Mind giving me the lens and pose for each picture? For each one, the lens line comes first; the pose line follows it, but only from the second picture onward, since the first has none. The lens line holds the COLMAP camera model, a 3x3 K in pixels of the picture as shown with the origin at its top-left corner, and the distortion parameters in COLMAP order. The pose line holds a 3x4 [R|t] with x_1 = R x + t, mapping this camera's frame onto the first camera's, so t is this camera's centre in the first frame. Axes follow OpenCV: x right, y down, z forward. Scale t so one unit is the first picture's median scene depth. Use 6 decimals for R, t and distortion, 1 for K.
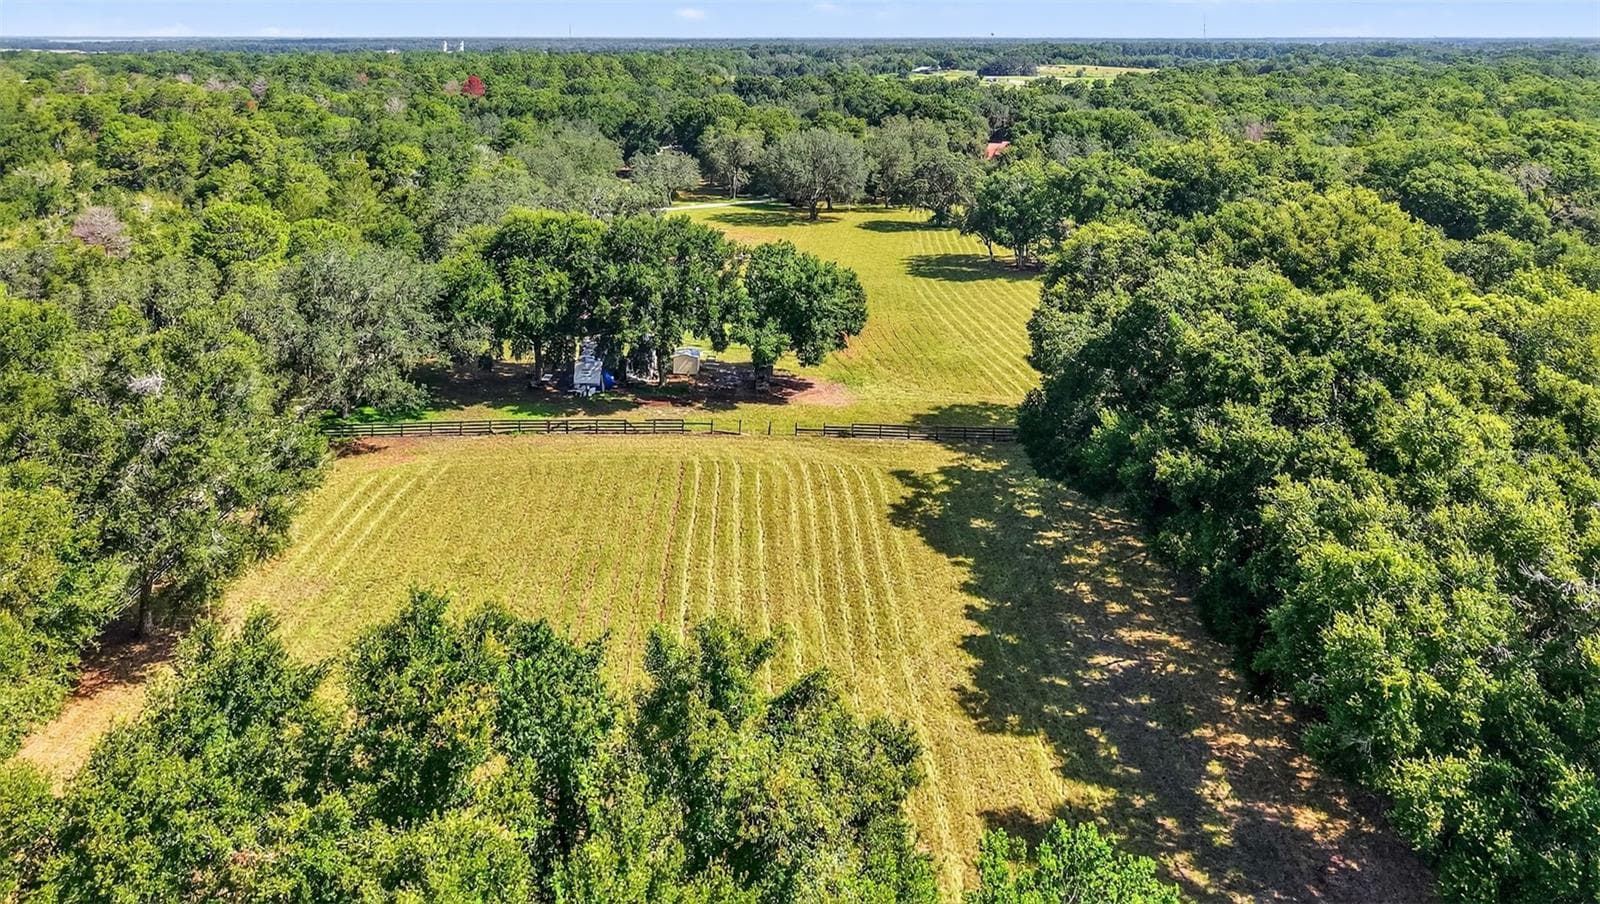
lens RADIAL K [[1283.6, 0, 801.3], [0, 1283.6, 447.1], [0, 0, 1]] dist [0.084011, 0.002408]
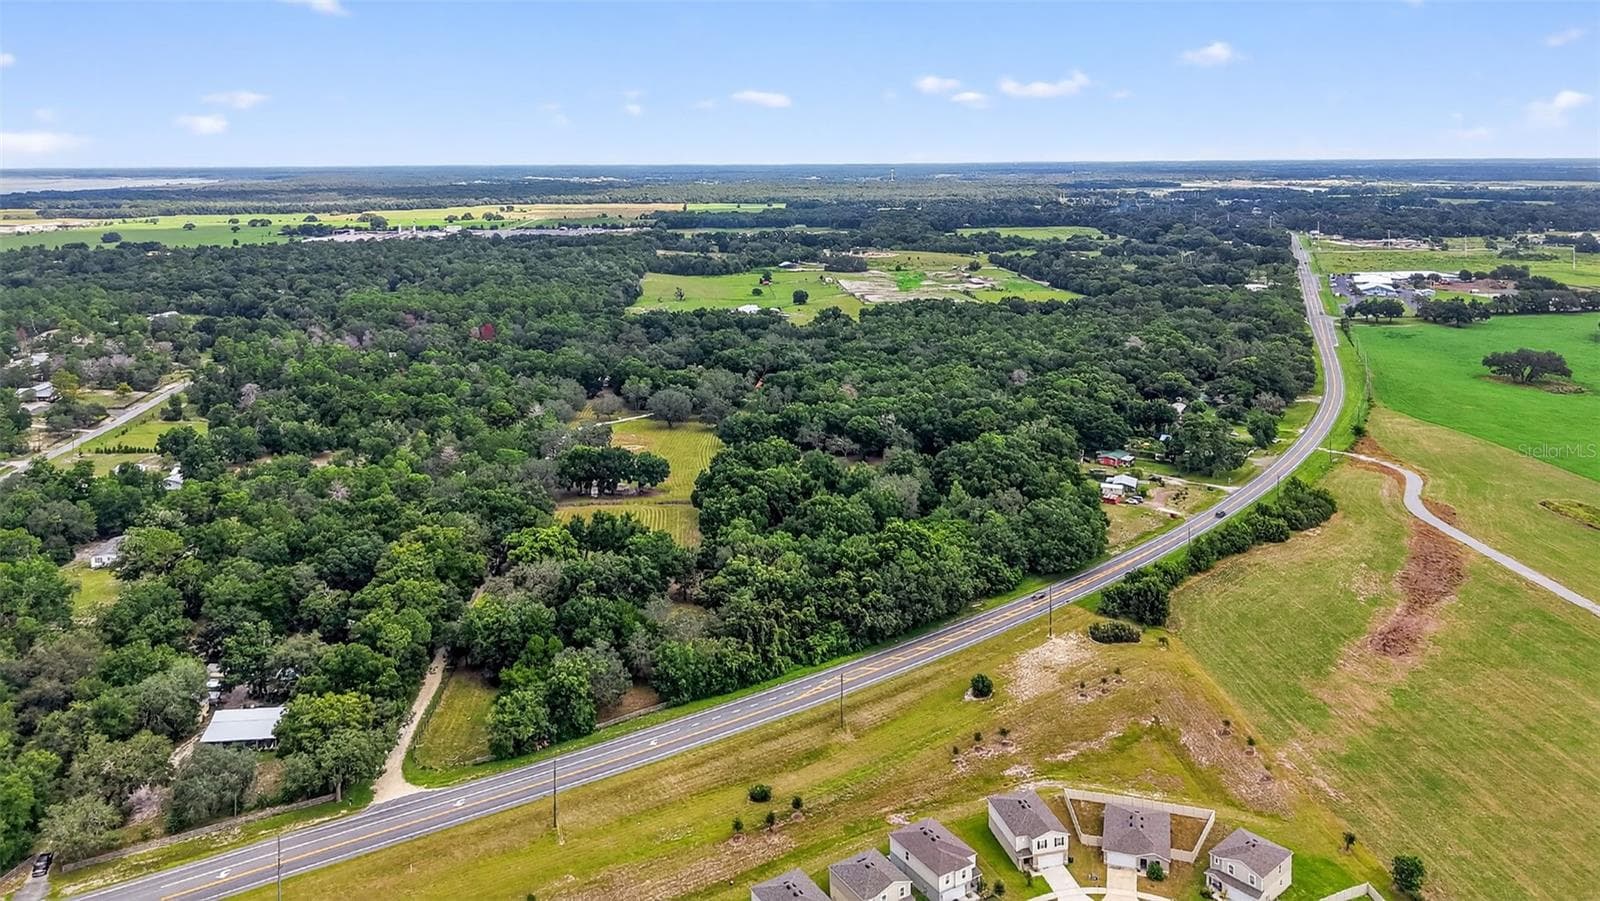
lens RADIAL K [[1312.5, 0, 799.0], [0, 1312.5, 466.6], [0, 0, 1]] dist [0.027702, -0.047883]
pose [[0.997959, -0.031413, 0.055591, 0.092146], [0.035795, 0.996178, -0.079677, 0.086540], [-0.052875, 0.081504, 0.995269, -1.224167]]
